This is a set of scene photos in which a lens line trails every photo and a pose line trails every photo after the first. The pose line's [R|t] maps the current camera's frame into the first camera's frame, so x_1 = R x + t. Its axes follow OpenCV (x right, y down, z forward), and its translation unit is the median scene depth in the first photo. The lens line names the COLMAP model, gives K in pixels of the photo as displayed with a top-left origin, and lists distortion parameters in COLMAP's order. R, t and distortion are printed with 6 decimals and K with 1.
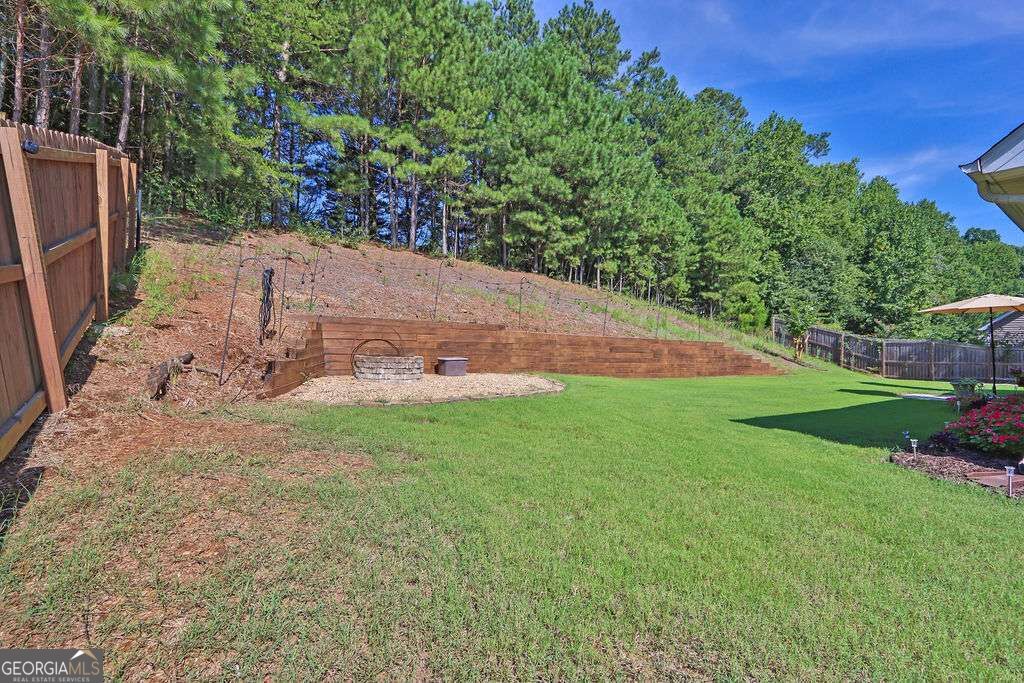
lens RADIAL K [[481.2, 0, 505.3], [0, 481.2, 336.4], [0, 0, 1]] dist [-0.020111, 0.005937]
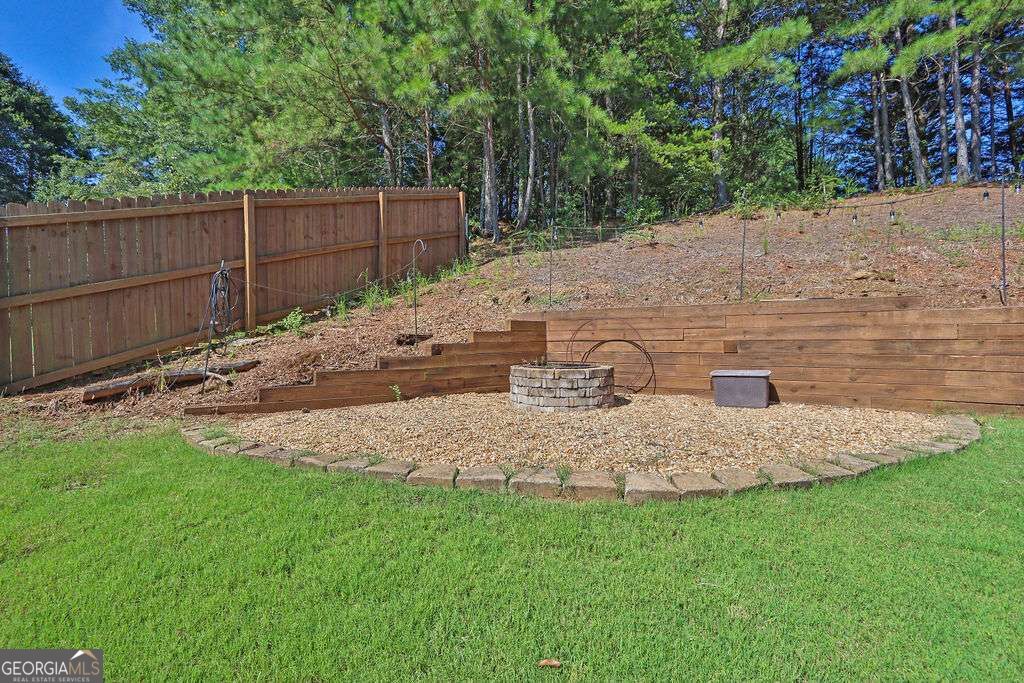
lens RADIAL K [[481.2, 0, 505.3], [0, 481.2, 336.4], [0, 0, 1]] dist [-0.020111, 0.005937]
pose [[0.391621, -0.034700, -0.919472, 0.261426], [0.030125, 0.999236, -0.024880, 0.012483], [0.919633, -0.017956, 0.392368, 0.563242]]
